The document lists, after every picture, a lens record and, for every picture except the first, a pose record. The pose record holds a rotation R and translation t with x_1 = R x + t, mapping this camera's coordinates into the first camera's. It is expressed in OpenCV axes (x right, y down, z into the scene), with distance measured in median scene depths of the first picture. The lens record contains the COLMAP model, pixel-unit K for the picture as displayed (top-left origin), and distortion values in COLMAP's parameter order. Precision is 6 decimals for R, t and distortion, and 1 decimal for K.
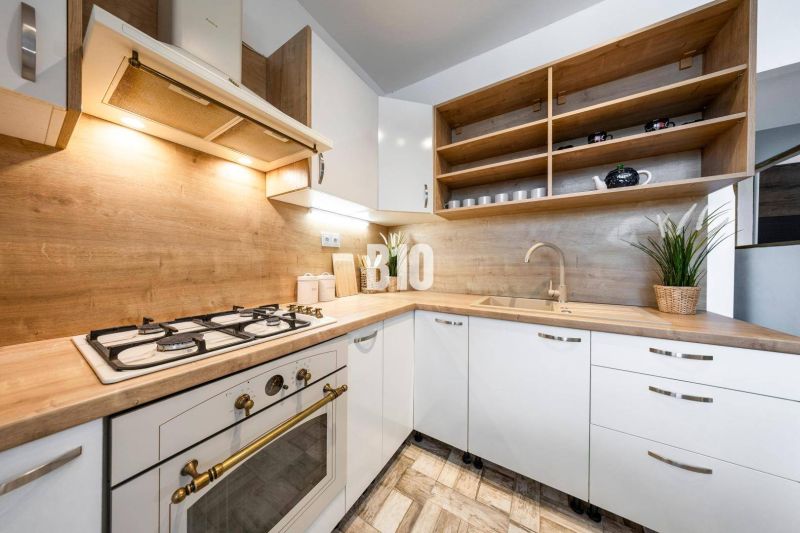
lens RADIAL K [[237.9, 0, 398.4], [0, 237.9, 264.7], [0, 0, 1]] dist [0.000528, 0.000028]
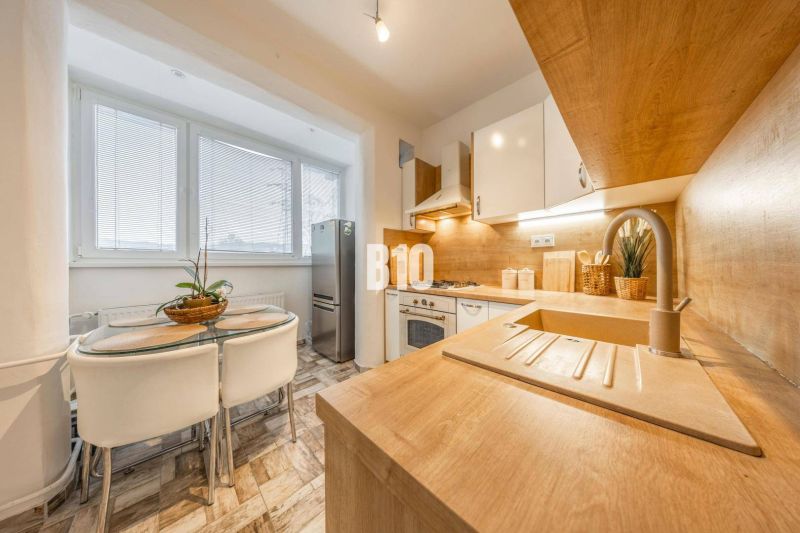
lens RADIAL K [[237.9, 0, 398.4], [0, 237.9, 264.7], [0, 0, 1]] dist [0.000528, 0.000028]
pose [[-0.242390, -0.002755, -0.970175, 1.354899], [-0.003283, 0.999993, -0.002020, 0.022896], [0.970173, 0.002695, -0.242398, 0.780687]]
